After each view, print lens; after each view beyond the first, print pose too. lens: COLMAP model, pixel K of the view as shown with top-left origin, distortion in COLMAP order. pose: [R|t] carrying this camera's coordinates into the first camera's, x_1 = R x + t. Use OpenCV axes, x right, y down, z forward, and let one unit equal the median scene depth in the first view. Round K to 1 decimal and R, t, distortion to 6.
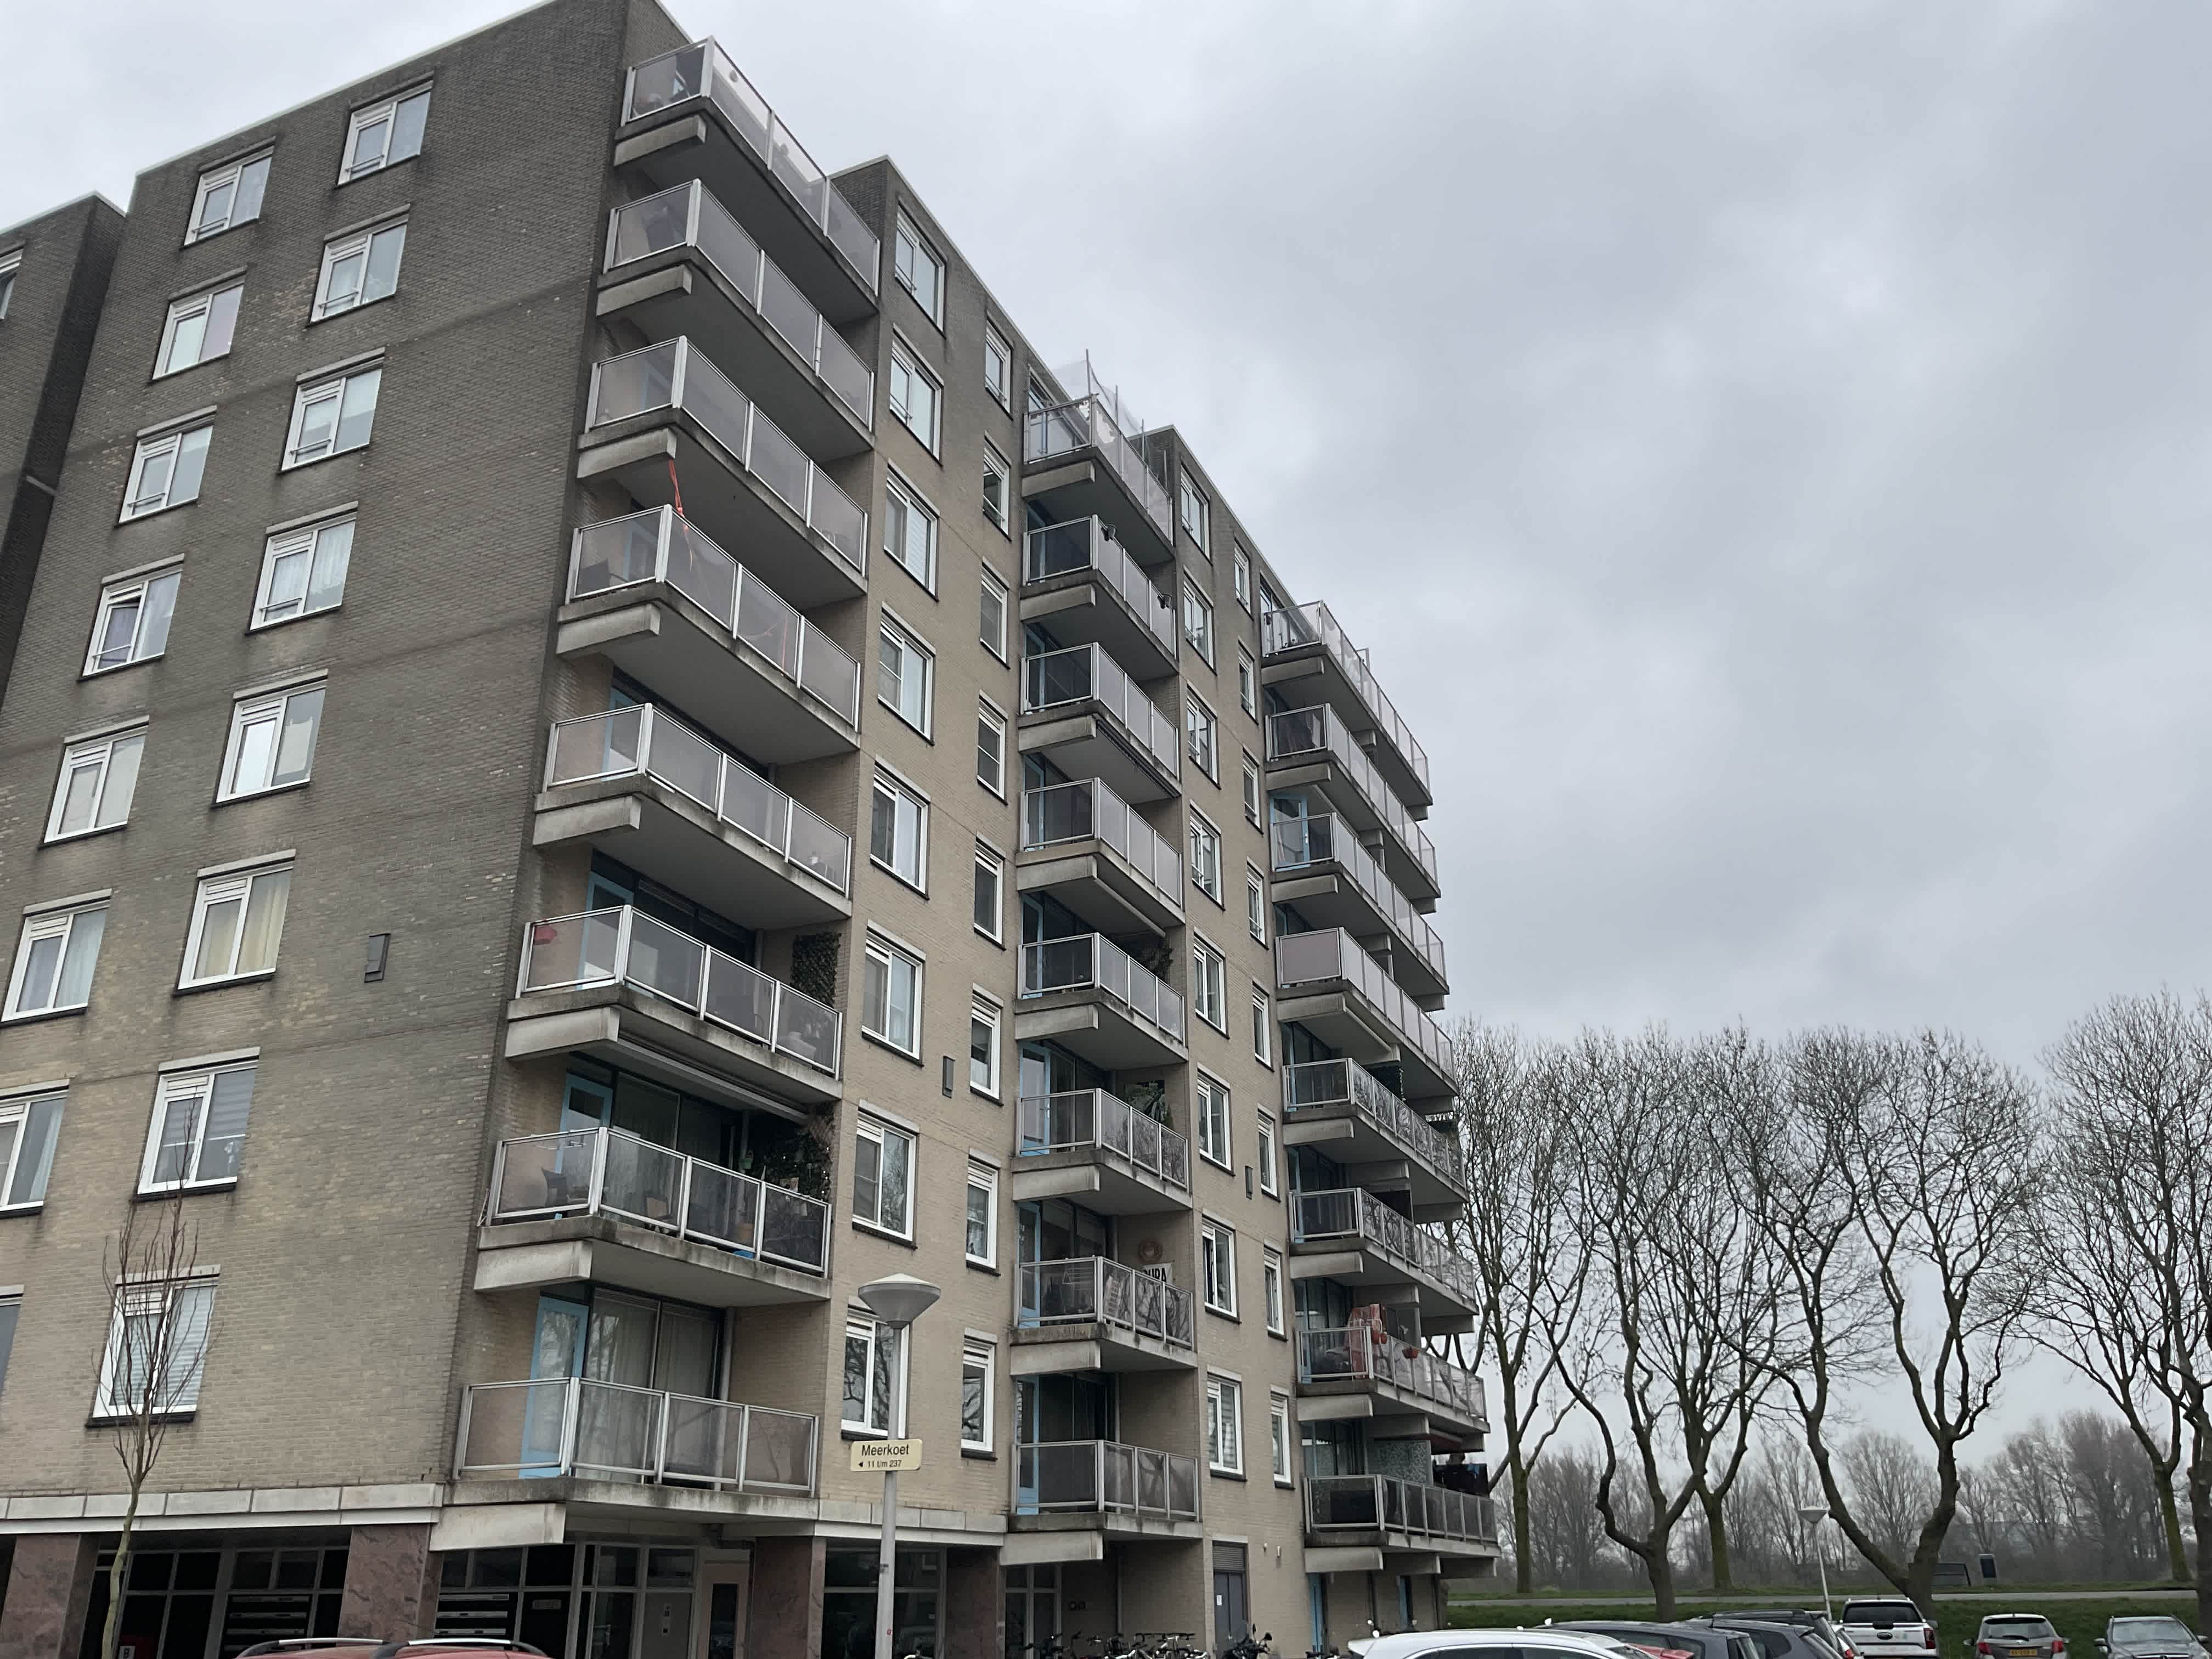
lens RADIAL K [[1850.0, 0, 1101.9], [0, 1850.0, 821.1], [0, 0, 1]] dist [0.004398, -0.005502]
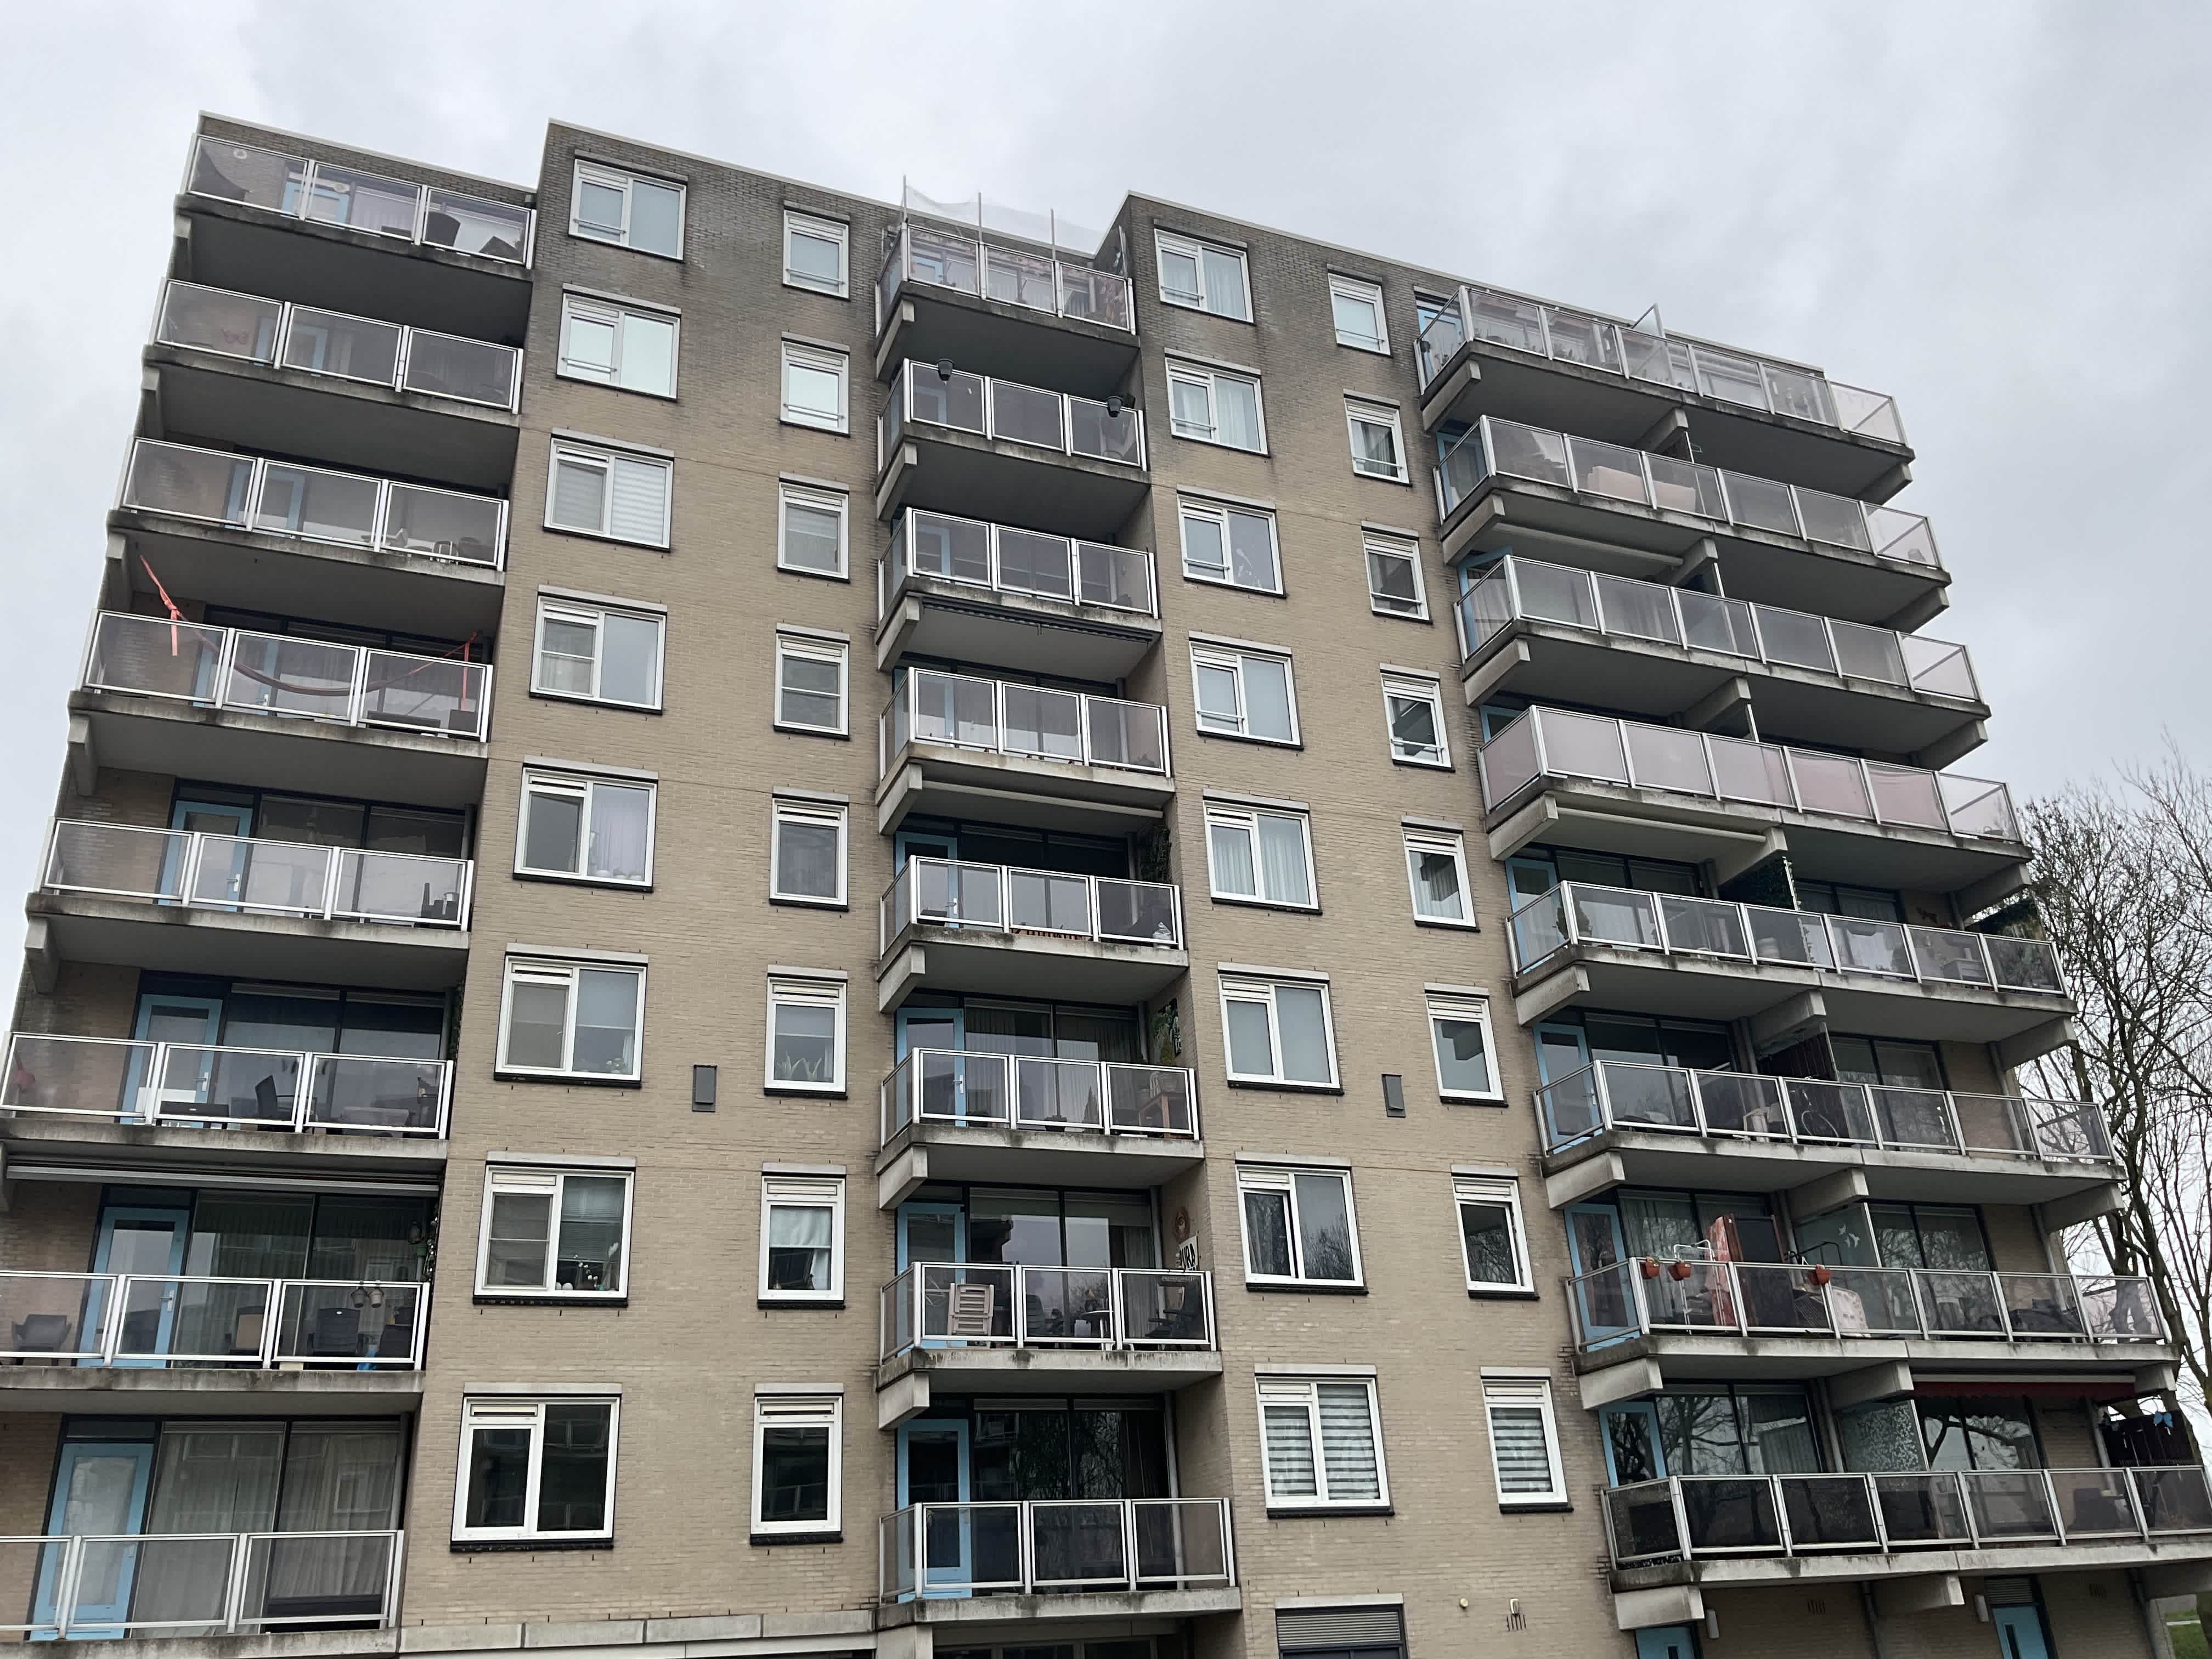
lens RADIAL K [[1850.0, 0, 1106.9], [0, 1850.0, 837.8], [0, 0, 1]] dist [0.004398, -0.005502]
pose [[0.724249, -0.323551, -0.608915, 0.509821], [0.318830, 0.940142, -0.120332, 0.164412], [0.611400, -0.106990, 0.784055, 0.407878]]
